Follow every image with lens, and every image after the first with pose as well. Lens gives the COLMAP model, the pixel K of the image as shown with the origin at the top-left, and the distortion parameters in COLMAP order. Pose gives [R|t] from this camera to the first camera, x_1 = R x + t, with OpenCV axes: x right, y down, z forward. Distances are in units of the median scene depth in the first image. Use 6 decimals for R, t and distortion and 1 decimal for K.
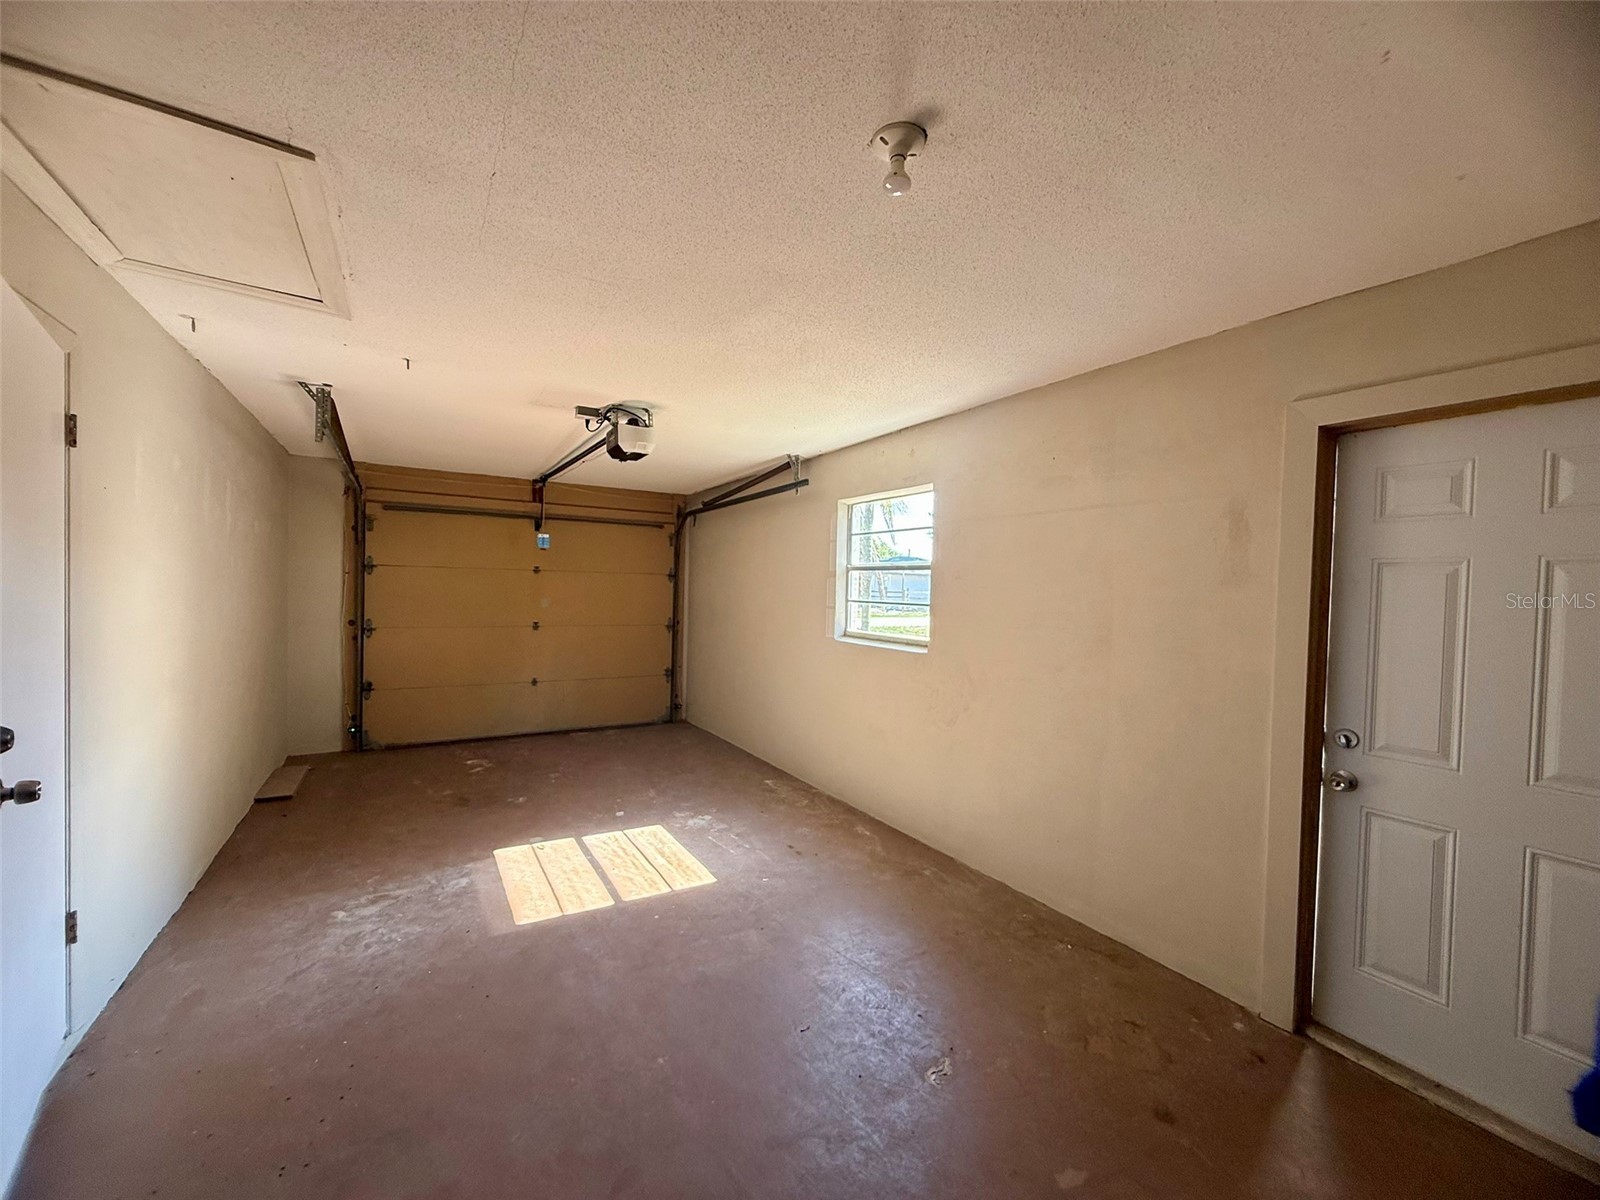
lens RADIAL K [[638.4, 0, 800.1], [0, 638.4, 599.0], [0, 0, 1]] dist [-0.000993, 0.000668]
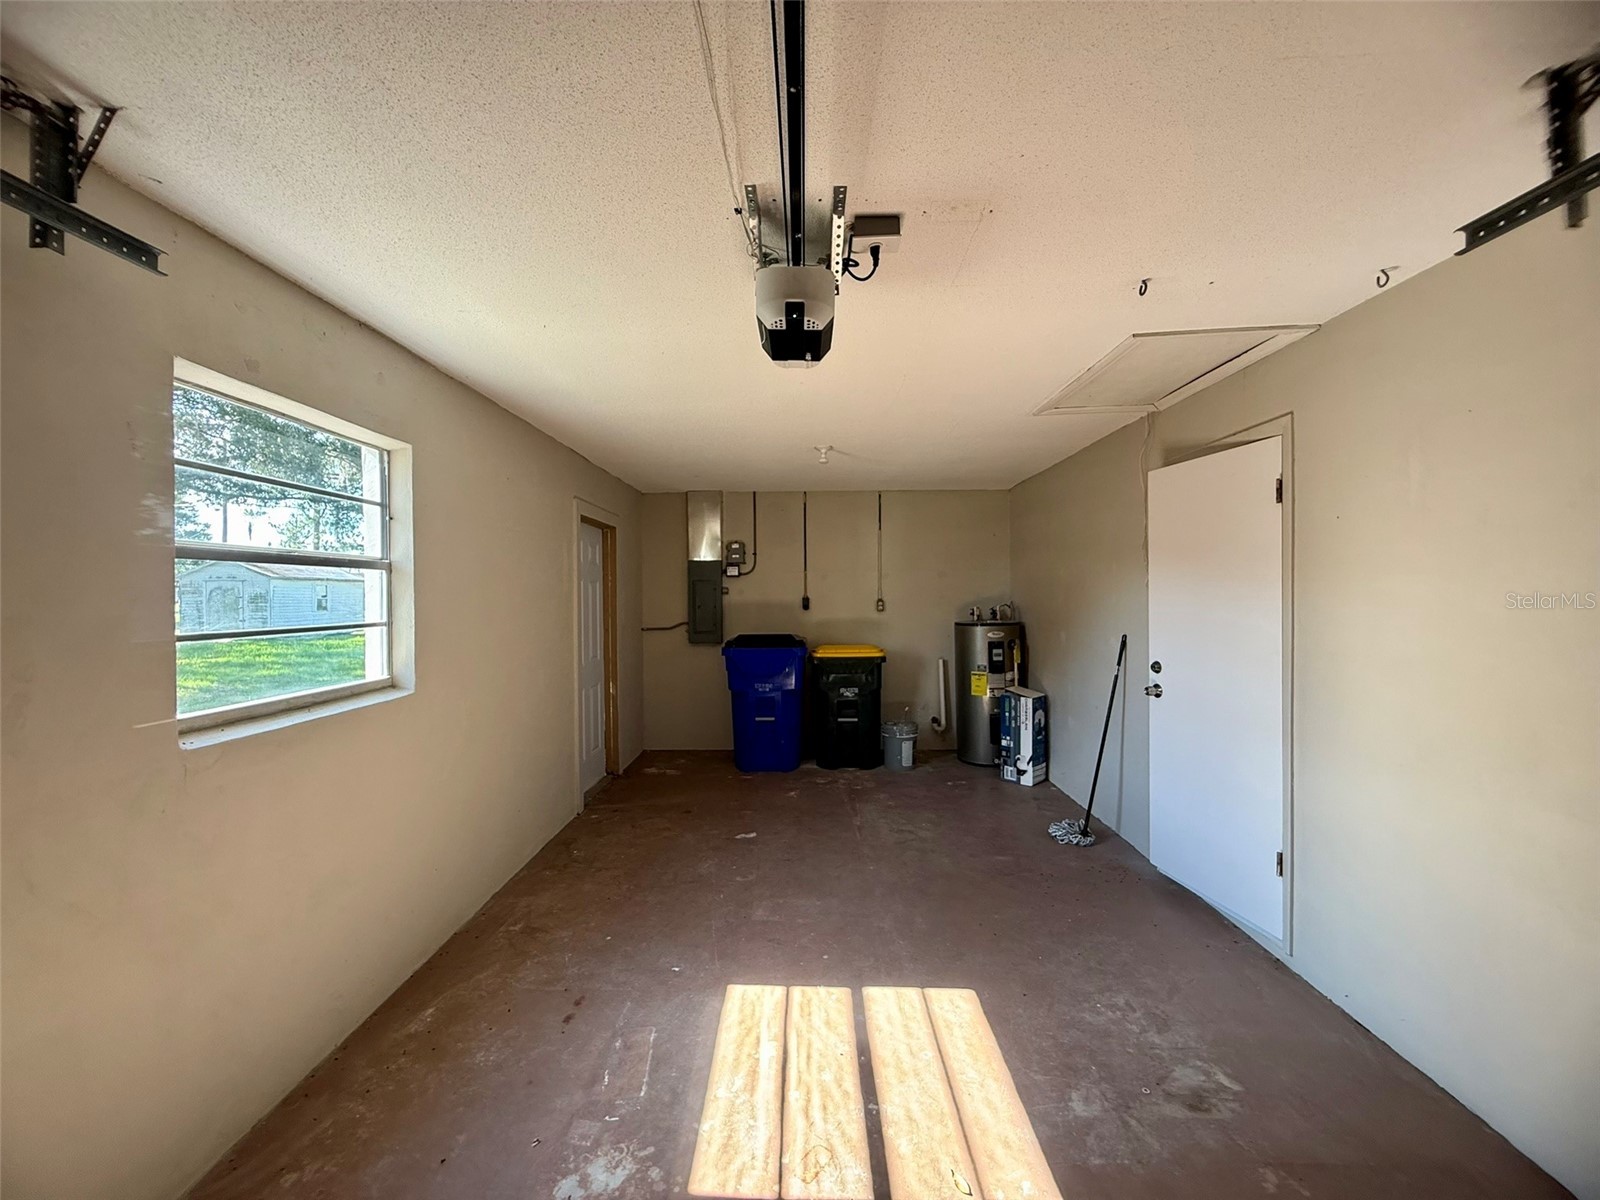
lens RADIAL K [[638.4, 0, 797.5], [0, 638.4, 598.3], [0, 0, 1]] dist [-0.000993, 0.000668]
pose [[-0.843650, -0.022933, 0.536403, -0.605658], [-0.003189, 0.999284, 0.037707, -0.049994], [-0.536884, 0.030101, -0.843119, 1.604513]]
